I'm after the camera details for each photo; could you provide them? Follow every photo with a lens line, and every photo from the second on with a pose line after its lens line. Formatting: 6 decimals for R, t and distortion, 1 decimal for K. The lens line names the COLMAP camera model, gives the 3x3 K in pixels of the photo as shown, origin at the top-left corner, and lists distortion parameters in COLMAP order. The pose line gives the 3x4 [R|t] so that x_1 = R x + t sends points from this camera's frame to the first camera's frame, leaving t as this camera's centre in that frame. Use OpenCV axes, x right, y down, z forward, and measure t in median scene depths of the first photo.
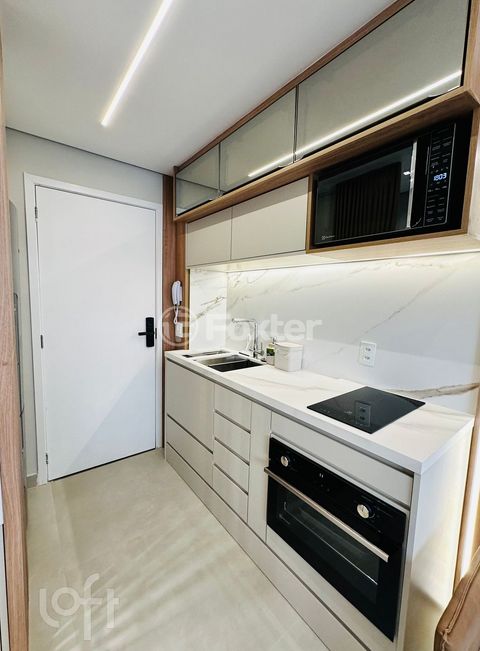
lens RADIAL K [[280.7, 0, 237.7], [0, 280.7, 324.1], [0, 0, 1]] dist [-0.002394, 0.001606]
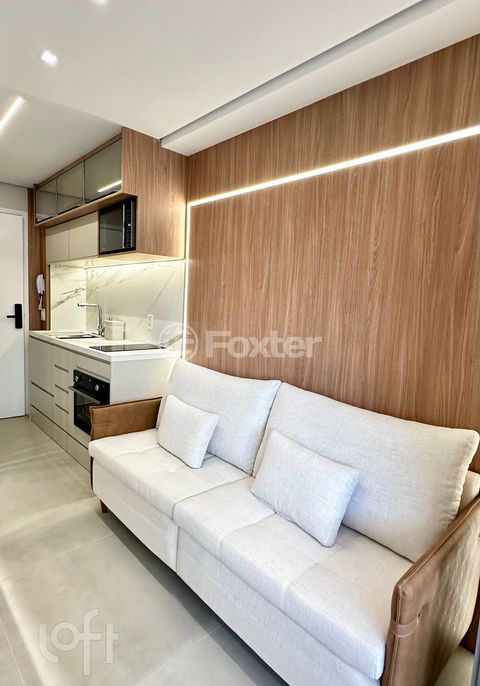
lens RADIAL K [[386.7, 0, 235.3], [0, 386.7, 346.3], [0, 0, 1]] dist [-0.001780, -0.000525]
pose [[0.996741, 0.006692, 0.080390, 0.688282], [-0.007961, 0.999849, 0.015471, 0.177054], [-0.080274, -0.016061, 0.996643, -1.049118]]
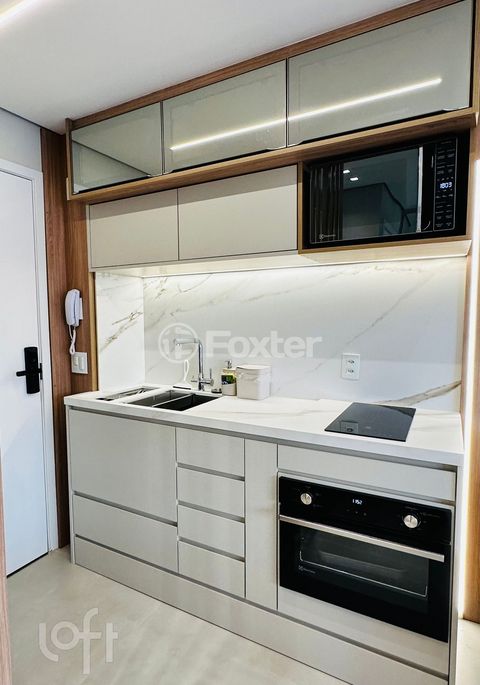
lens RADIAL K [[386.2, 0, 241.3], [0, 386.2, 344.9], [0, 0, 1]] dist [-0.001780, -0.000525]
pose [[0.906651, -0.064287, 0.416955, -0.336382], [0.073116, 0.997310, -0.005219, 0.015095], [-0.415498, 0.035218, 0.908912, 0.009938]]
